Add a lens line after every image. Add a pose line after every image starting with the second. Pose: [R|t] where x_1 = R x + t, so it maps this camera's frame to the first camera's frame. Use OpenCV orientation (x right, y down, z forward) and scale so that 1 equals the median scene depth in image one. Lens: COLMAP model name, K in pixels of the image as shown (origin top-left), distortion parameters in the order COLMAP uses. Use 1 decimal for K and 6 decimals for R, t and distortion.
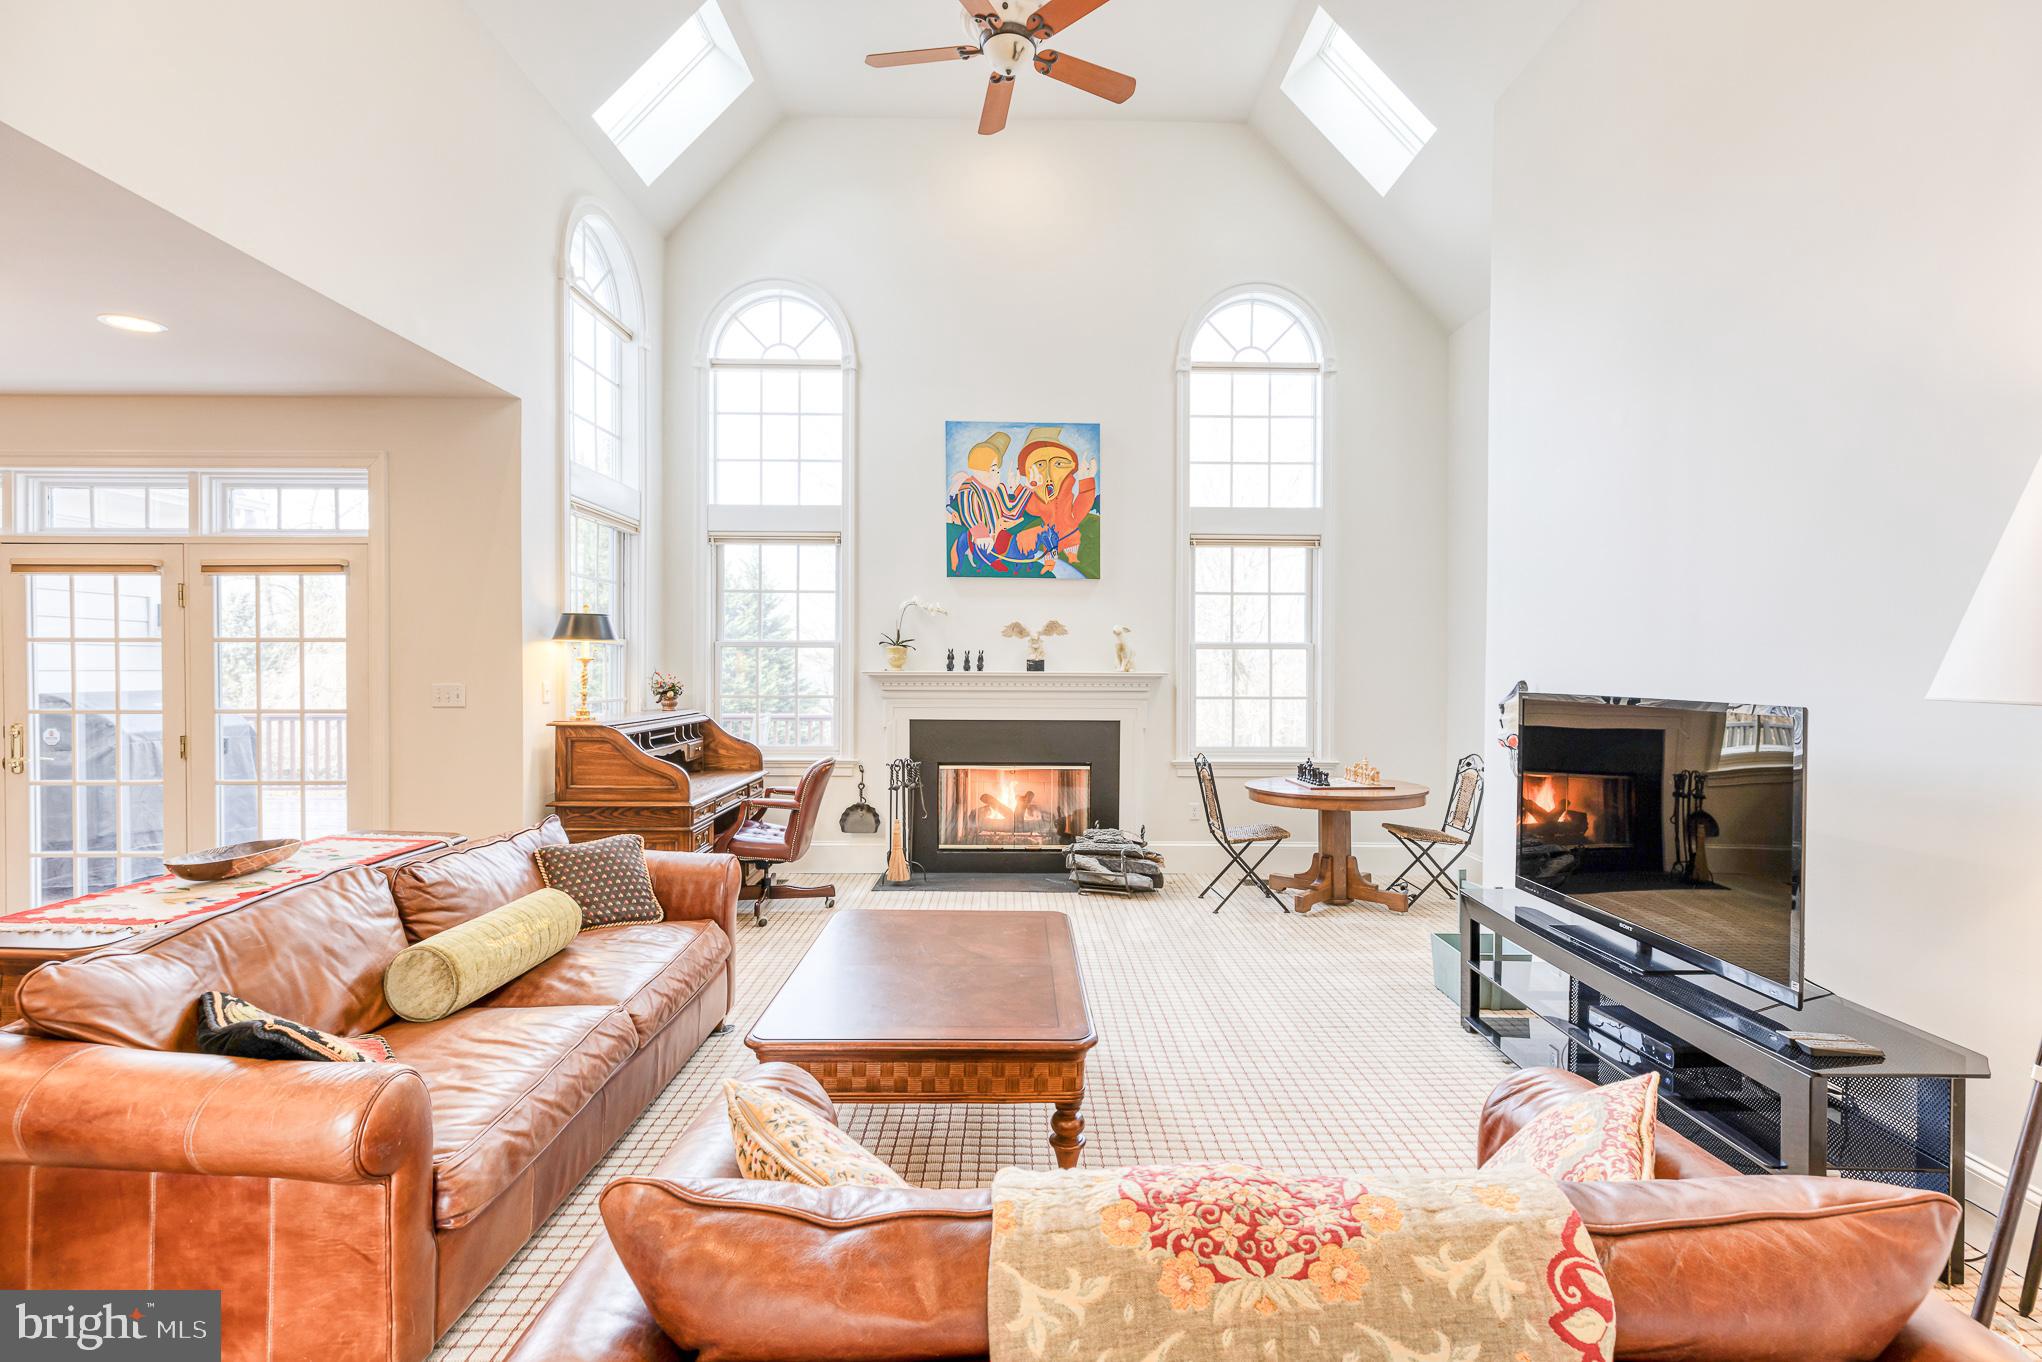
lens RADIAL K [[906.7, 0, 1020.4], [0, 906.7, 672.2], [0, 0, 1]] dist [0.004991, 0.000126]
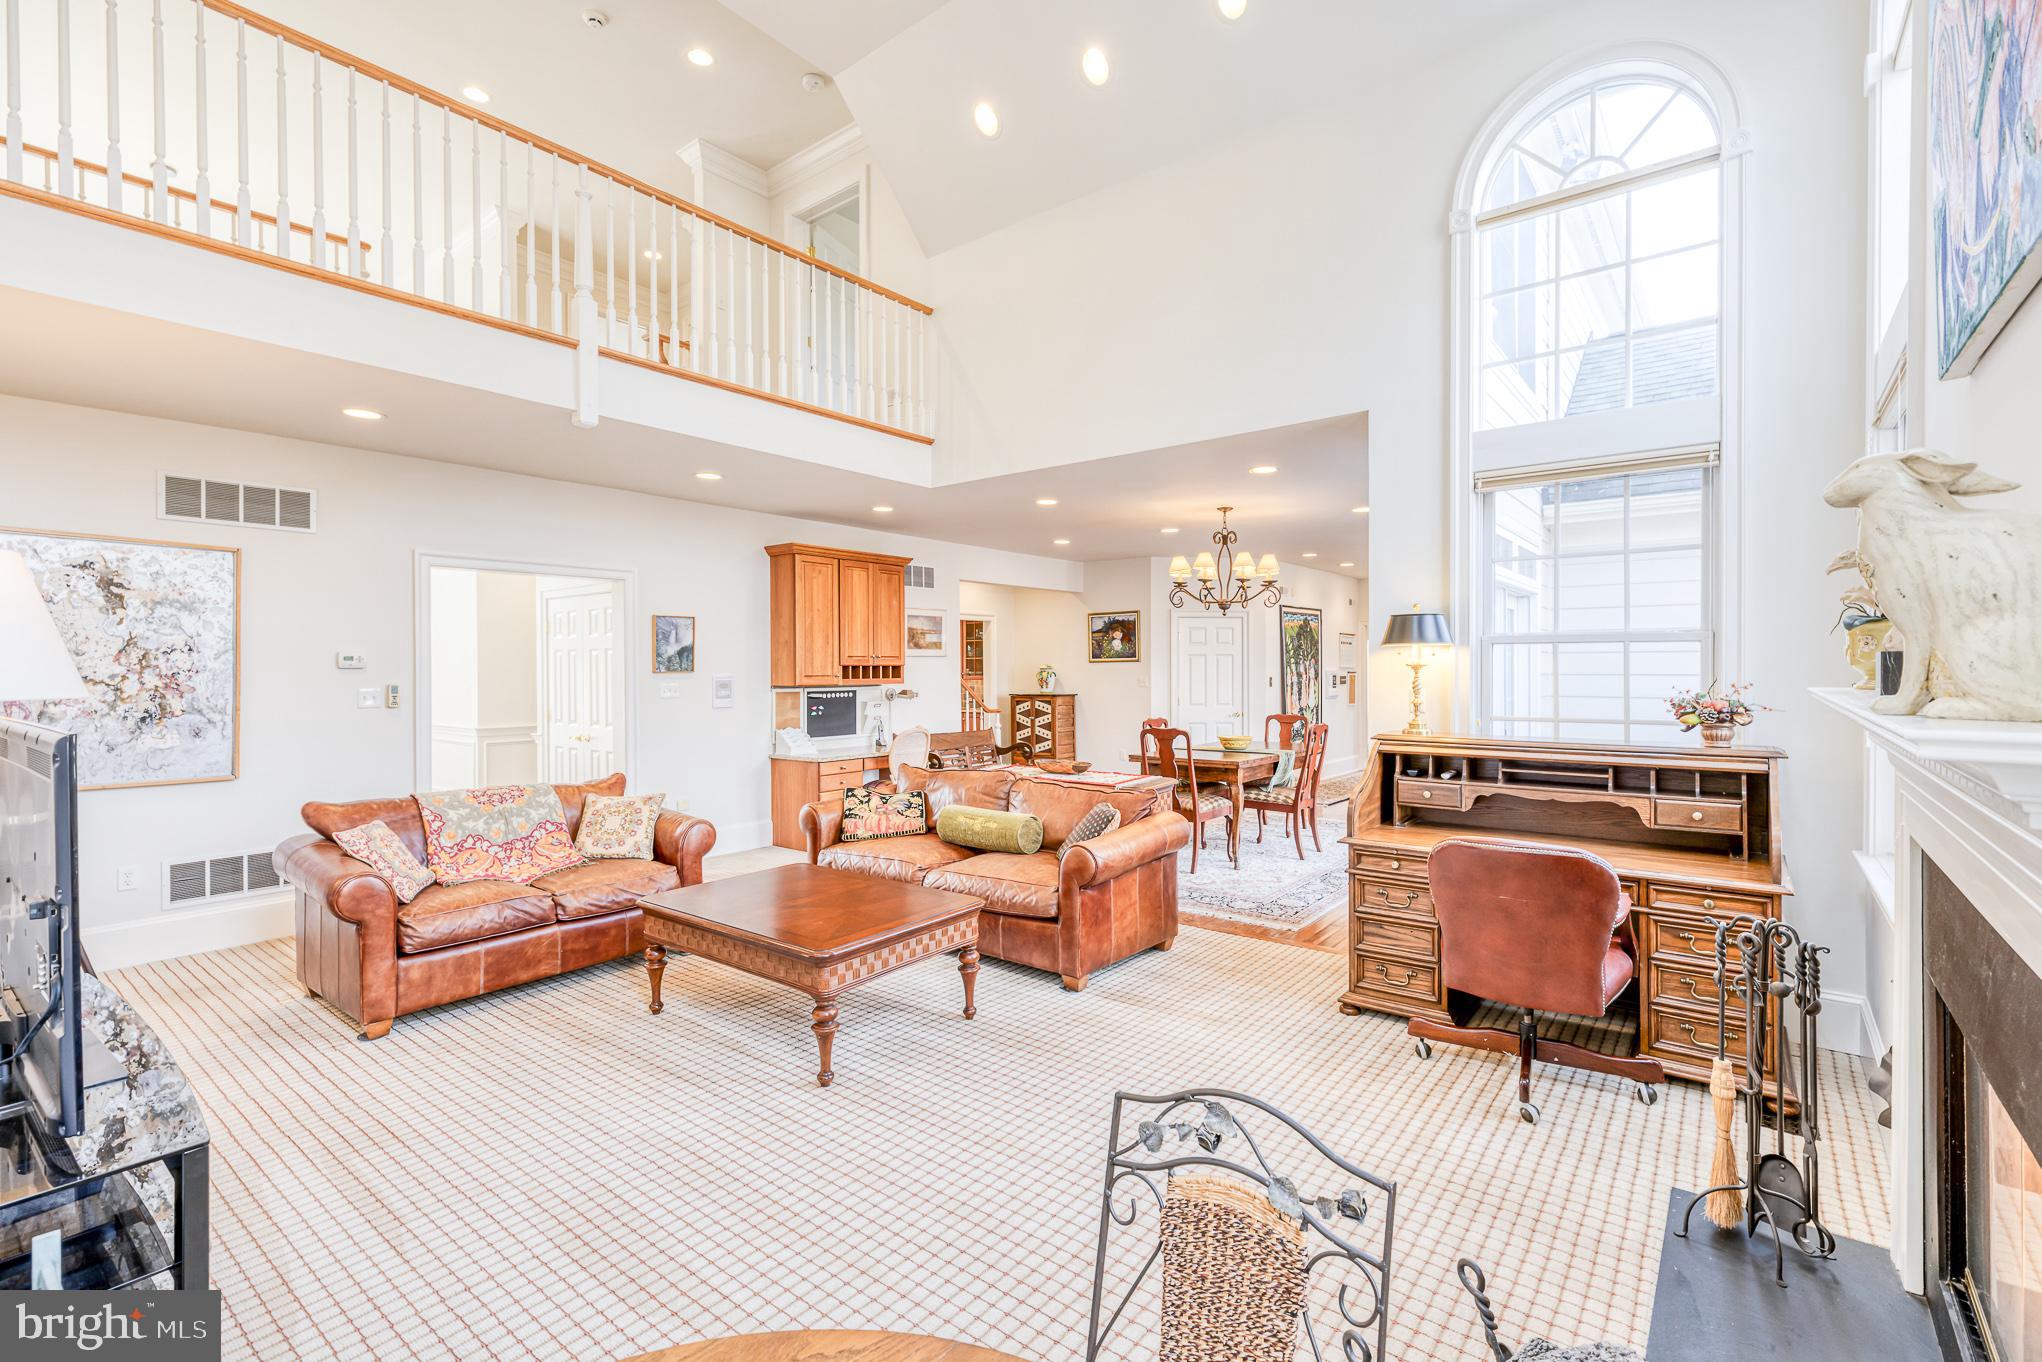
lens RADIAL K [[906.7, 0, 1026.2], [0, 906.7, 673.7], [0, 0, 1]] dist [0.004991, 0.000126]
pose [[-0.627391, 0.006007, -0.778682, 0.355103], [-0.001543, 0.999959, 0.008957, -0.010345], [0.778703, 0.006821, -0.627355, 0.979390]]
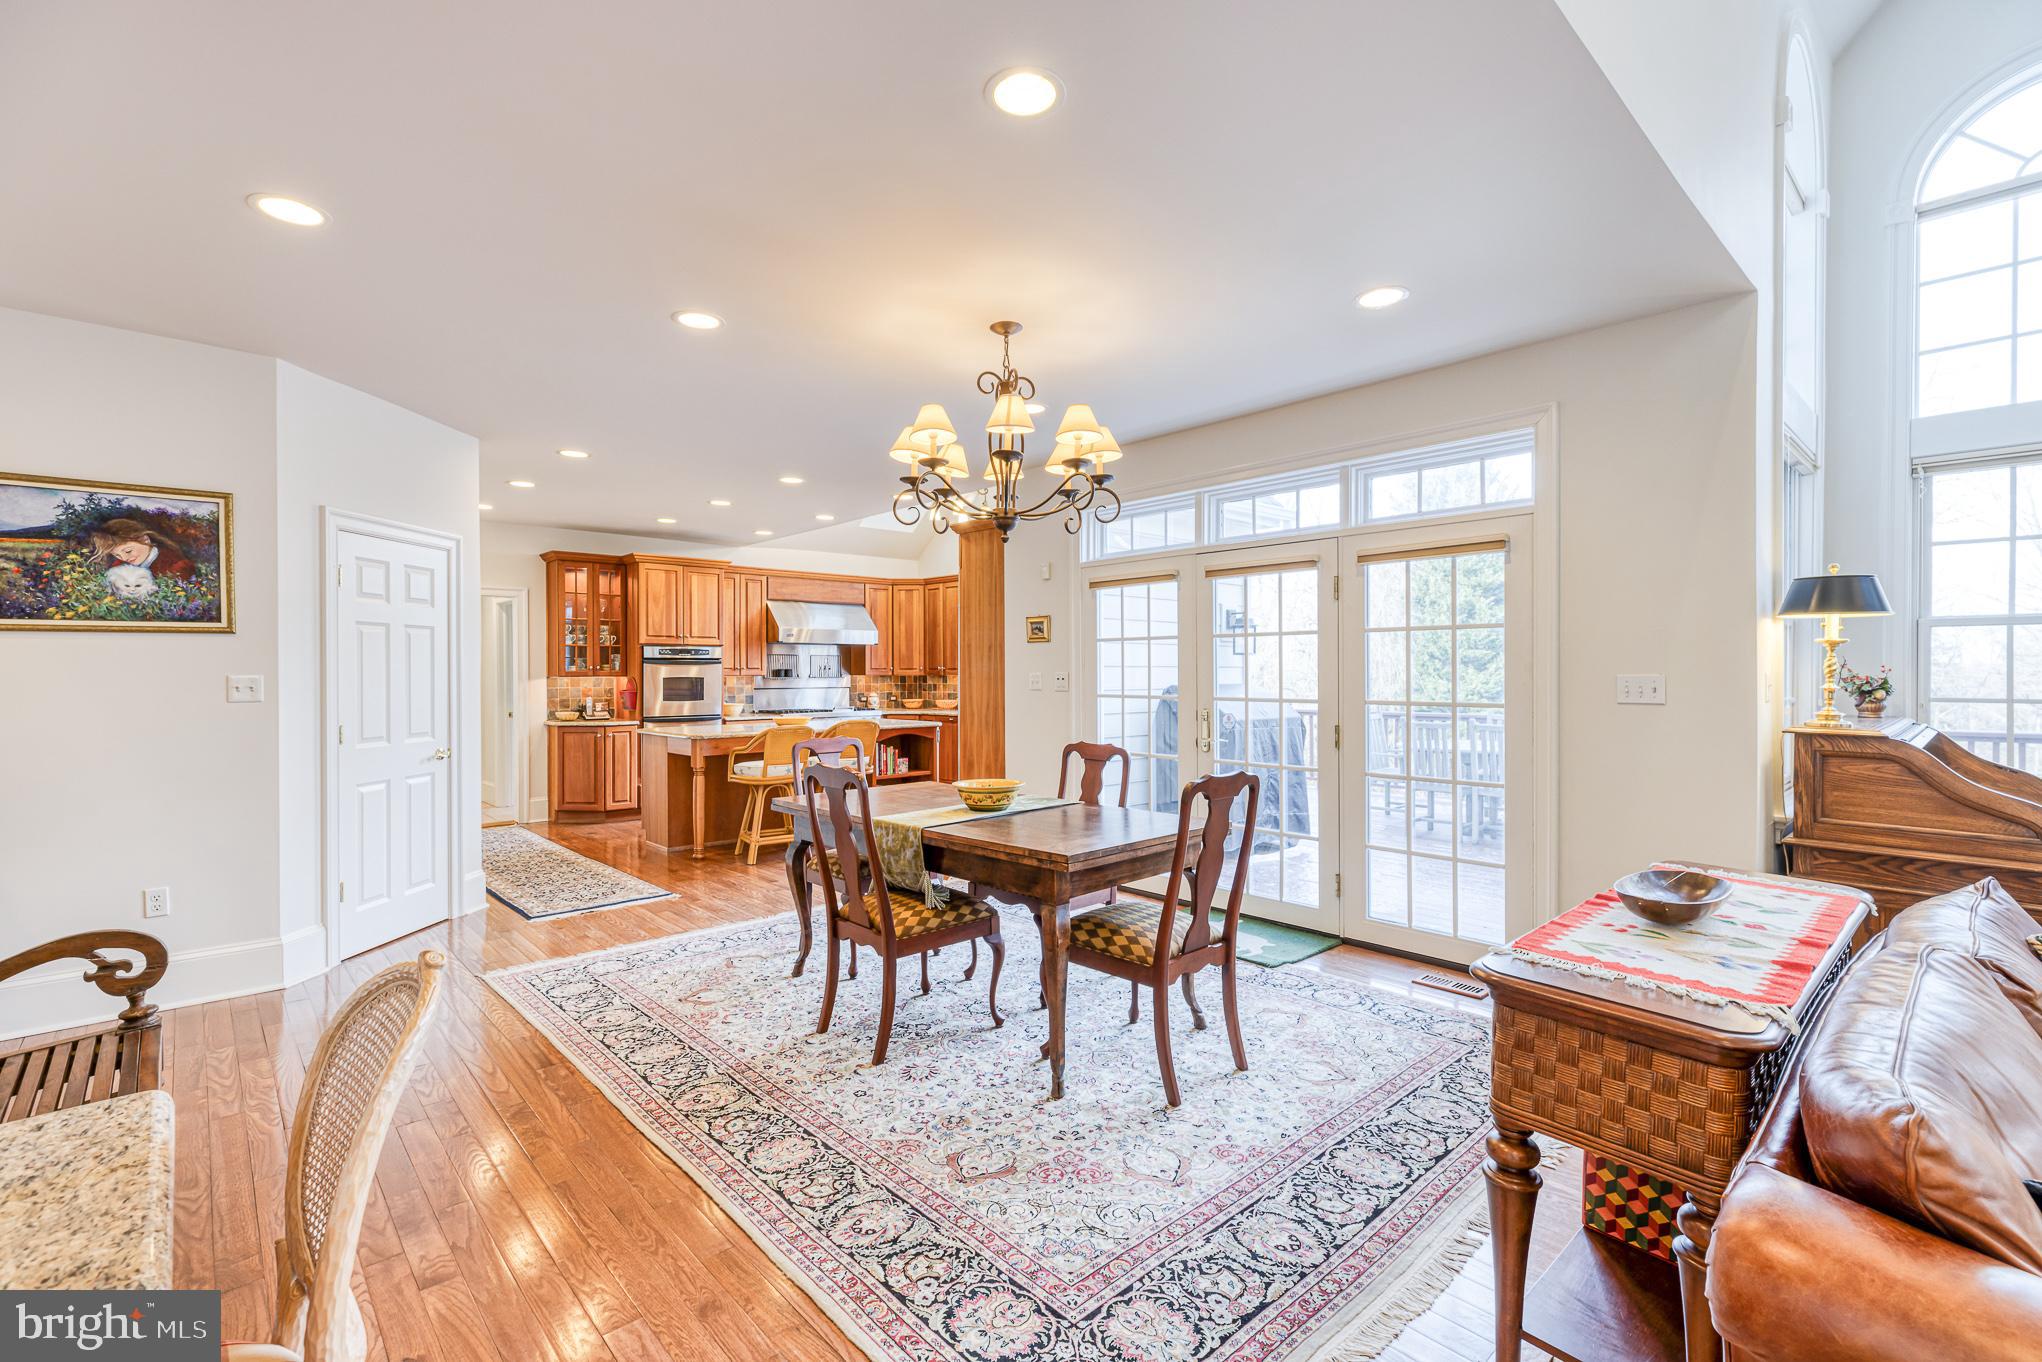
lens RADIAL K [[906.7, 0, 1024.0], [0, 906.7, 677.8], [0, 0, 1]] dist [0.004991, 0.000126]
pose [[0.668583, 0.003167, -0.743631, -0.289591], [-0.001578, 0.999995, 0.002841, 0.010185], [0.743636, -0.000726, 0.668585, 0.042383]]
